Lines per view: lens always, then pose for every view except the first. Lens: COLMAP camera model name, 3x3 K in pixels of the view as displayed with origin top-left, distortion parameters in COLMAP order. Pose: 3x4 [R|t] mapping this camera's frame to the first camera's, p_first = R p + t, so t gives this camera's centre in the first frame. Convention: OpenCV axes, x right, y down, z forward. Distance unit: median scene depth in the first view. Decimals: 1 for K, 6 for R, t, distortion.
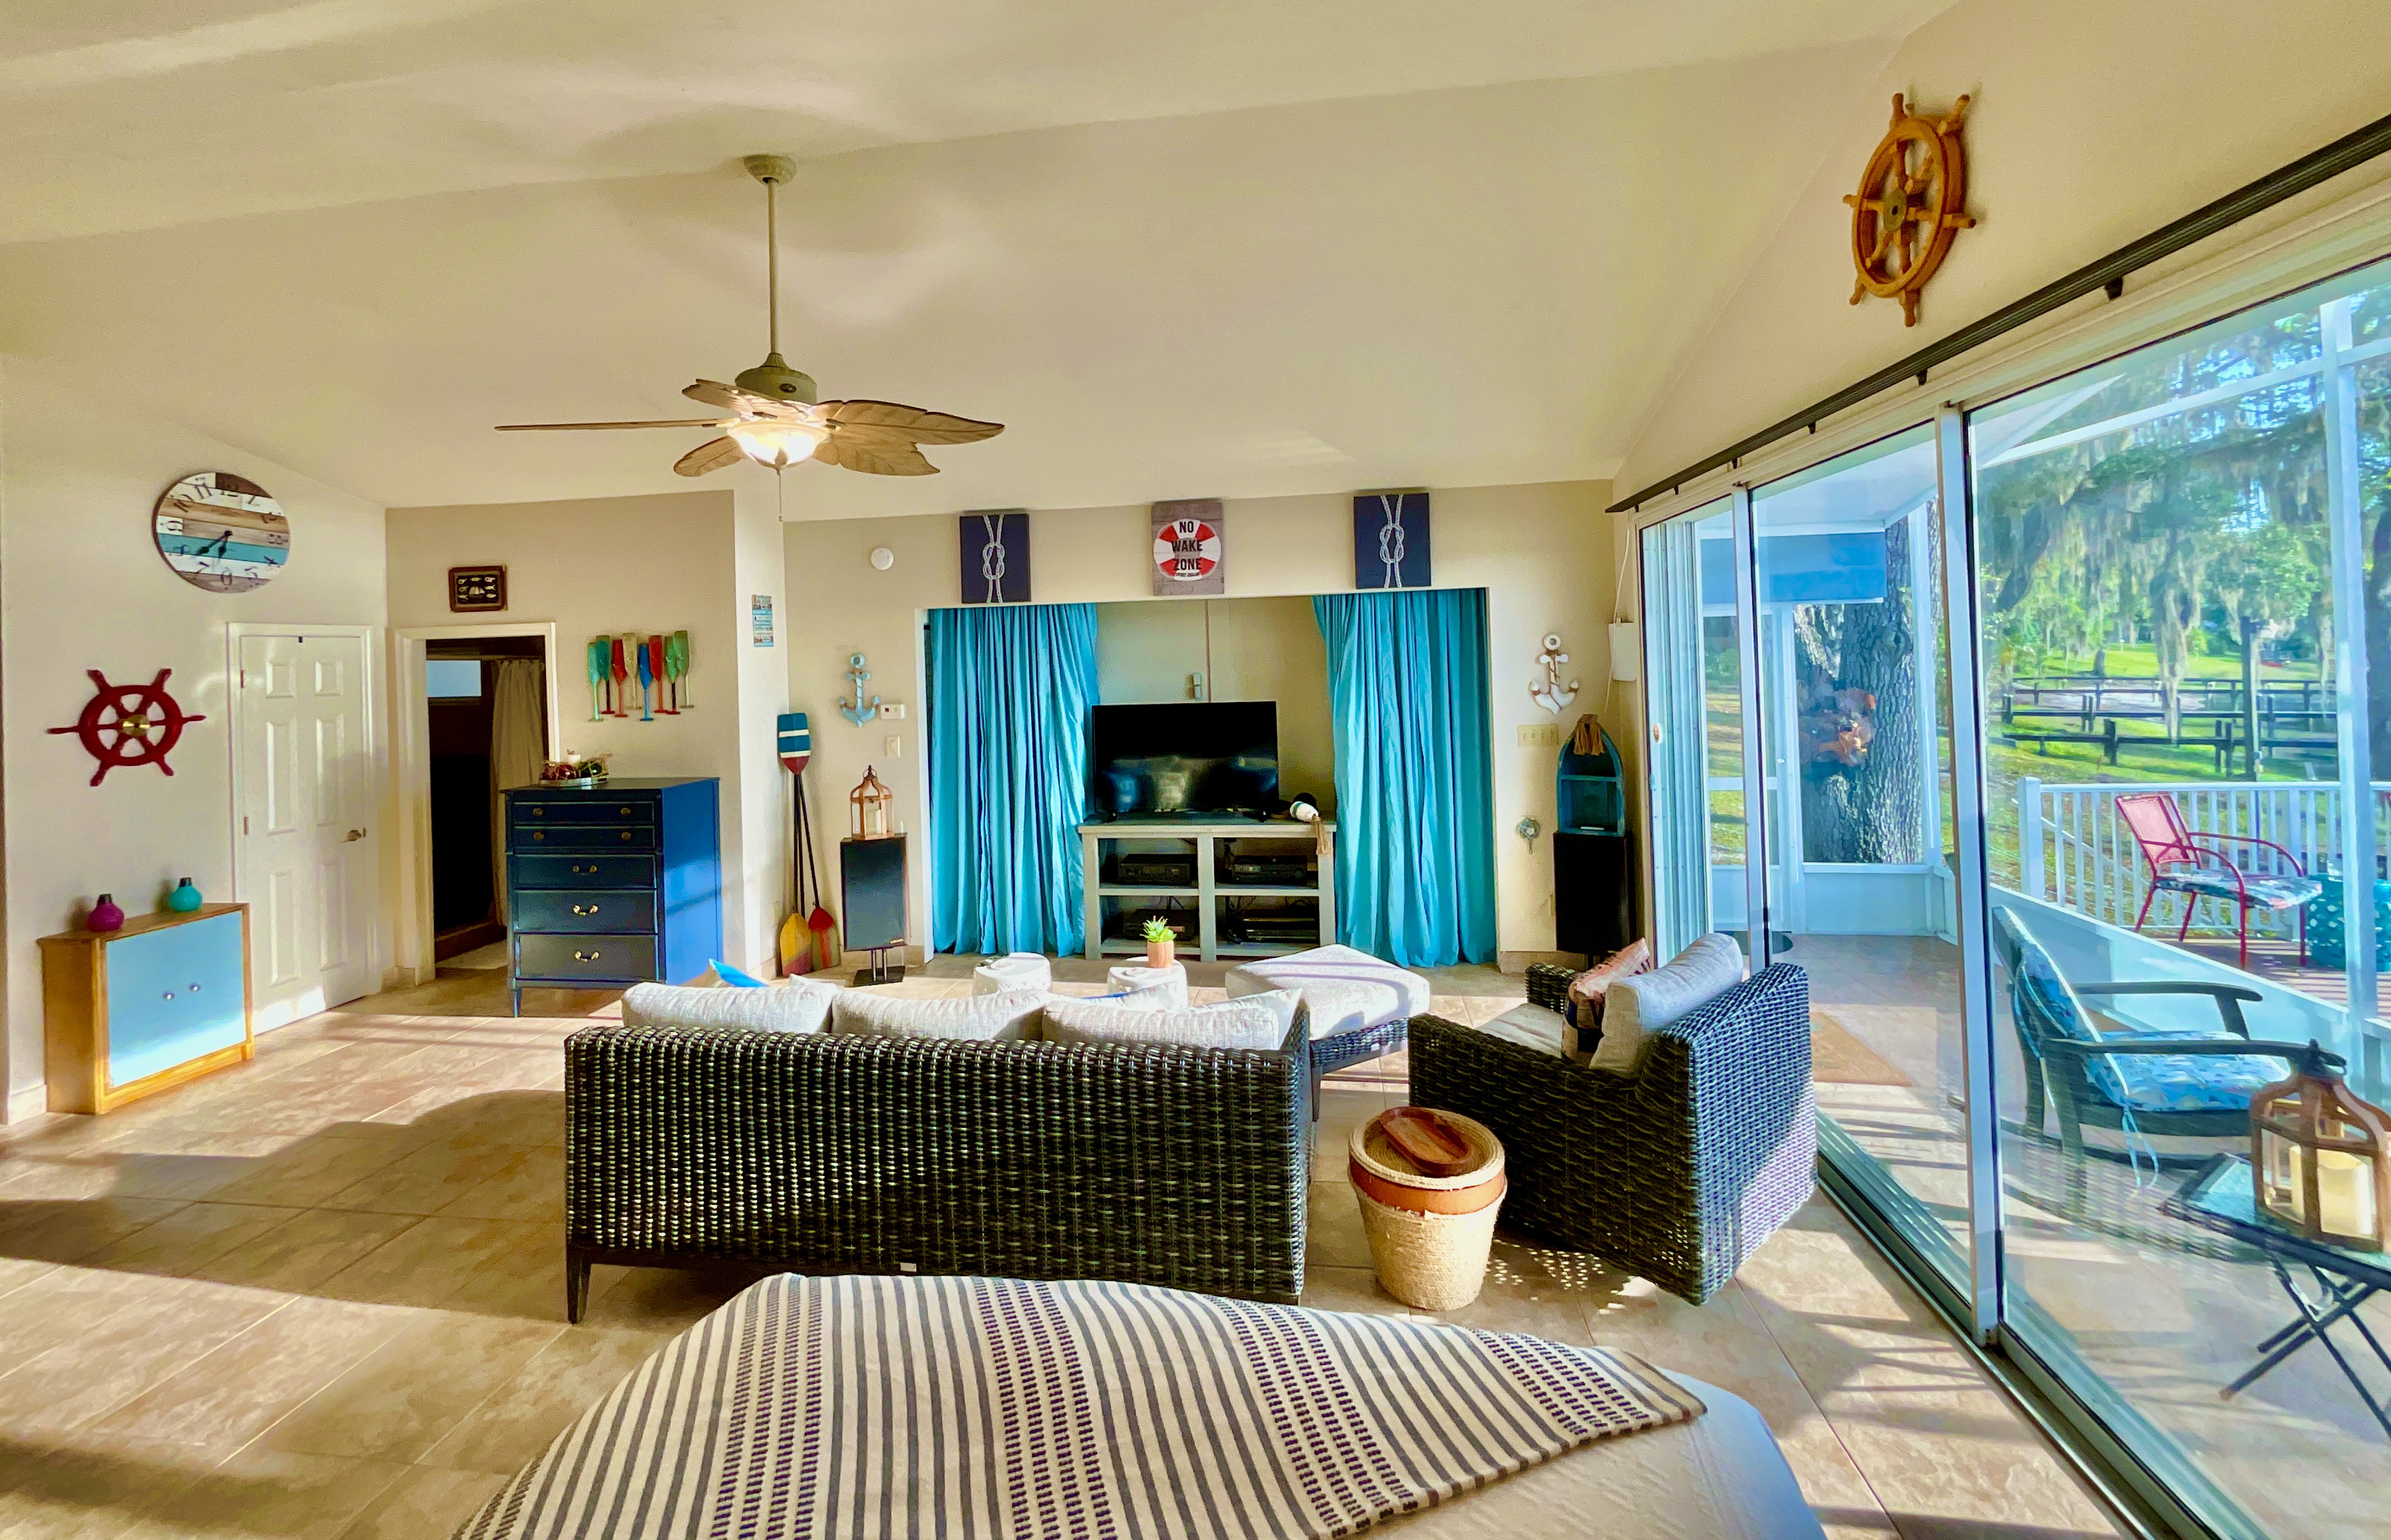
lens RADIAL K [[968.6, 0, 1192.0], [0, 968.6, 644.9], [0, 0, 1]] dist [-0.002337, -0.000374]
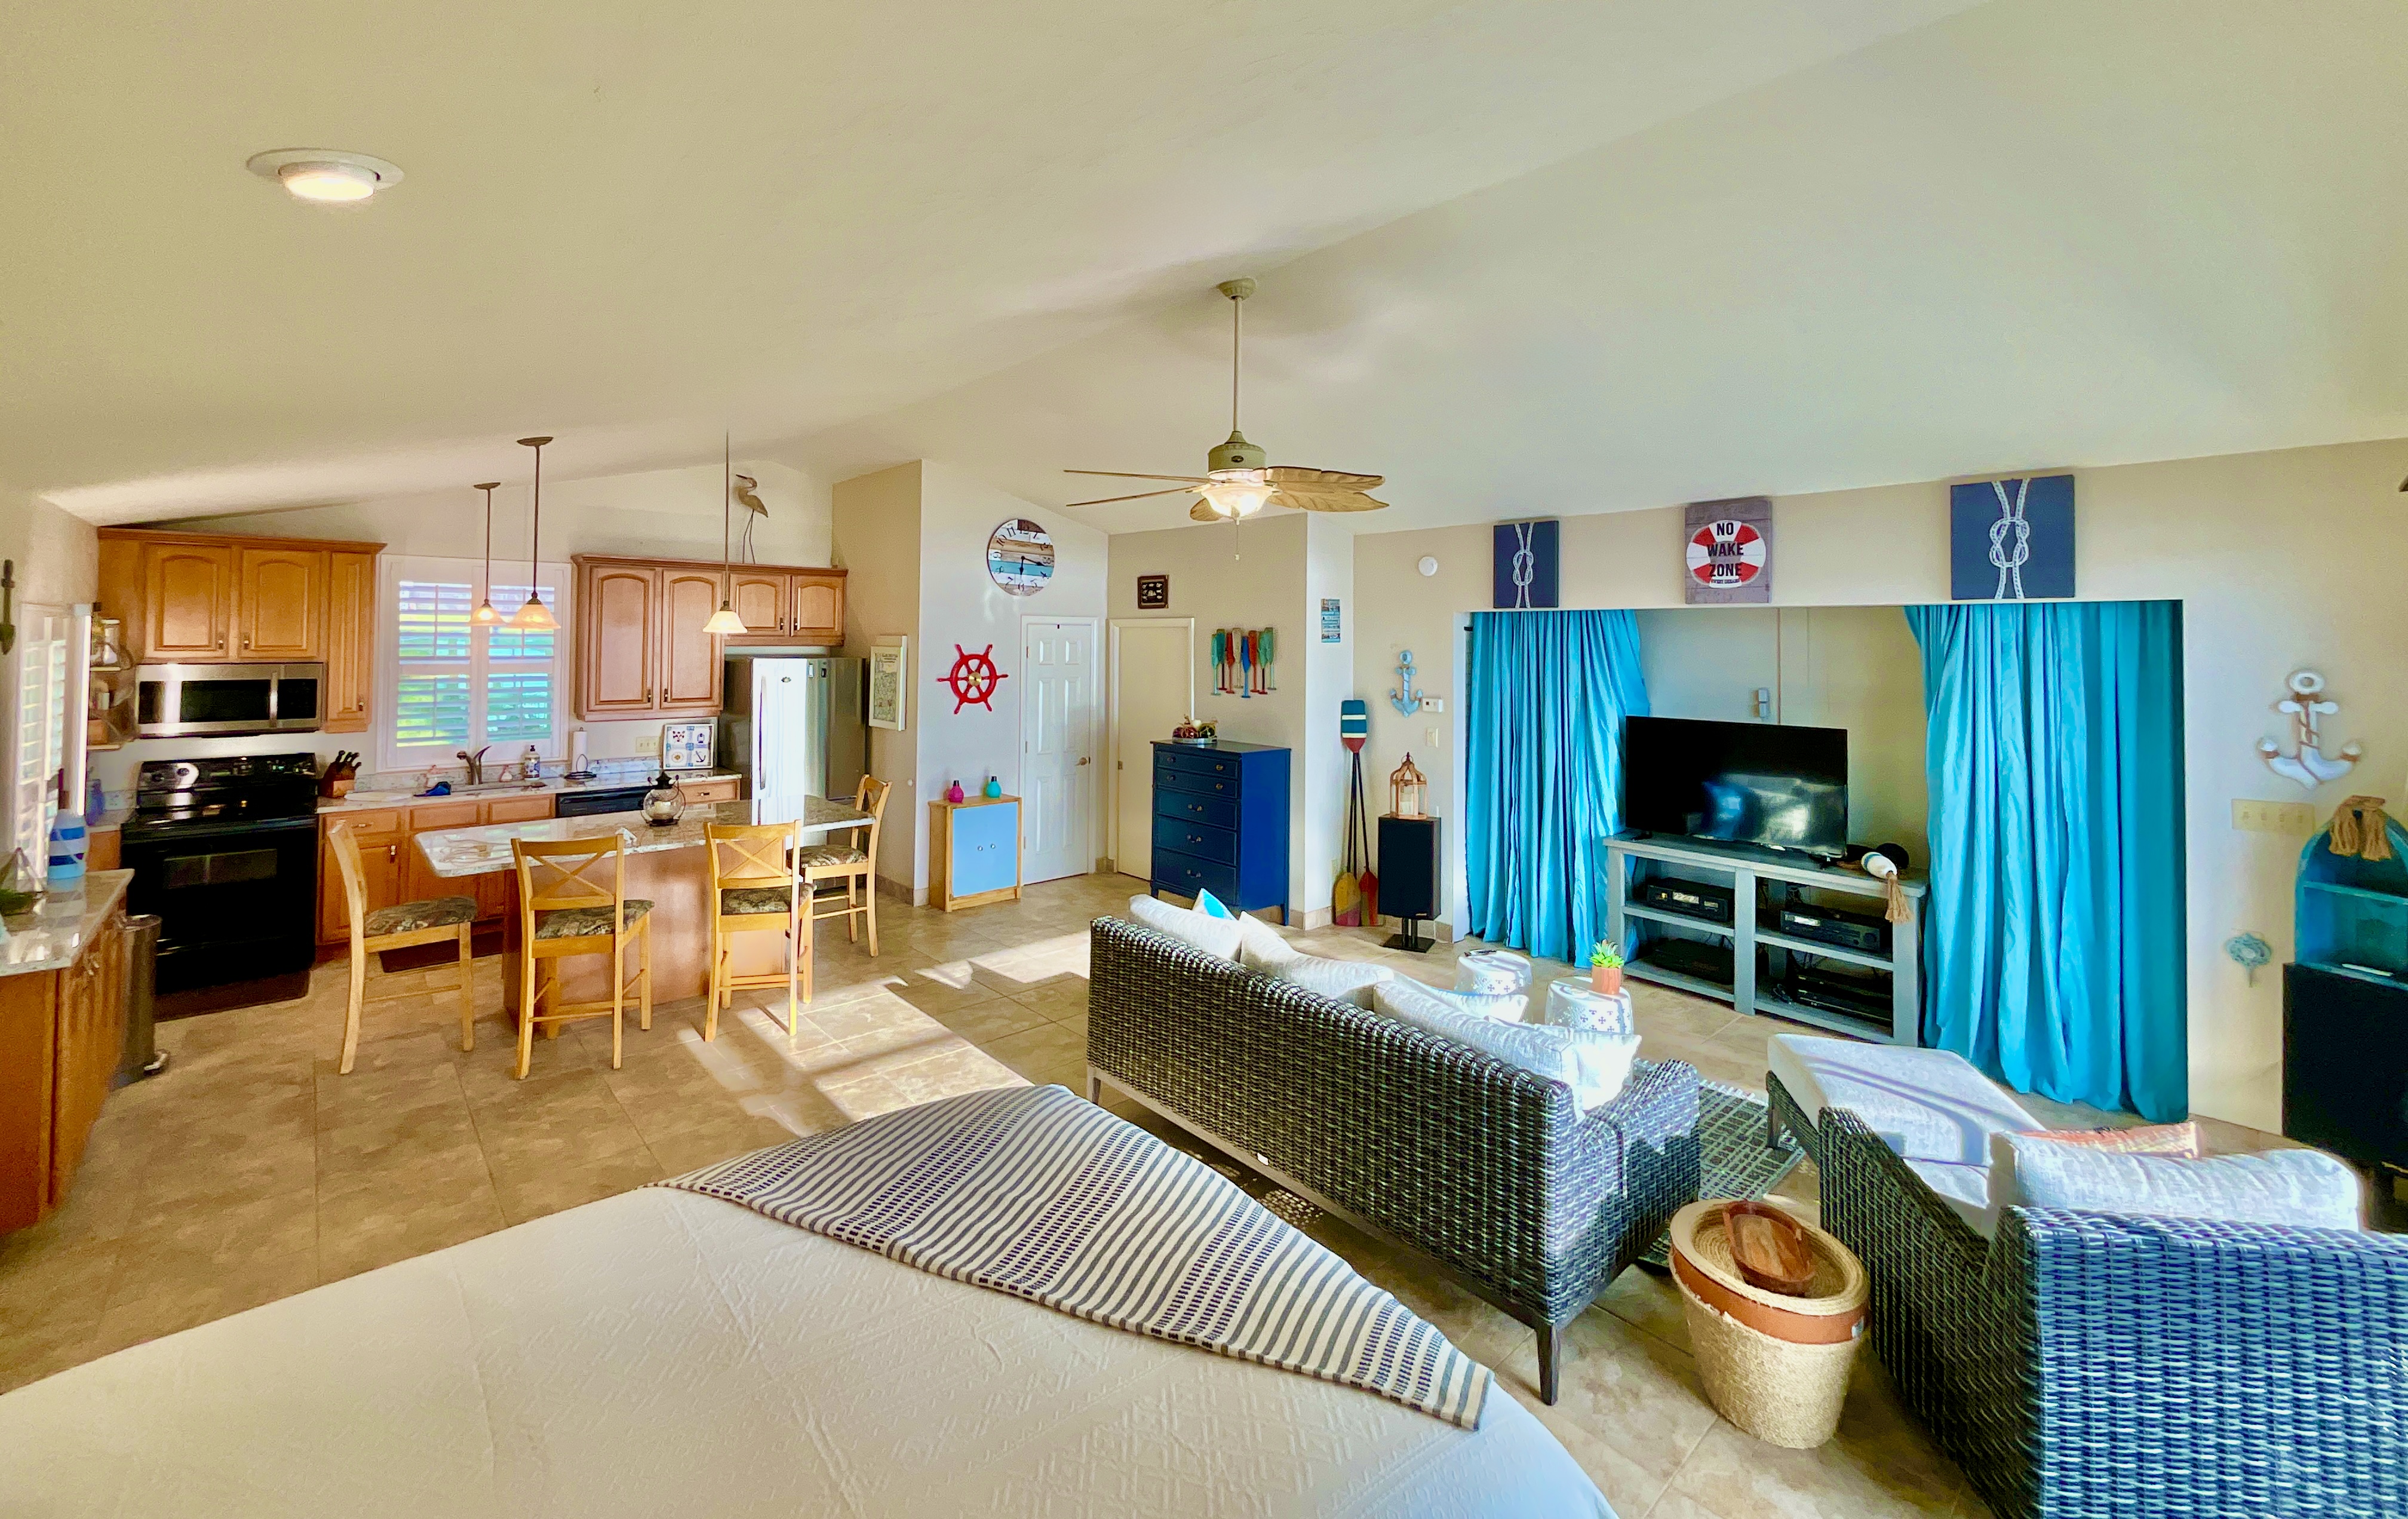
lens RADIAL K [[982.1, 0, 1211.6], [0, 982.1, 614.2], [0, 0, 1]] dist [0.002838, 0.000666]
pose [[0.769639, 0.020886, -0.638137, 0.215371], [-0.025749, 0.999667, 0.001664, -0.031017], [0.637960, 0.015151, 0.769921, -0.019031]]
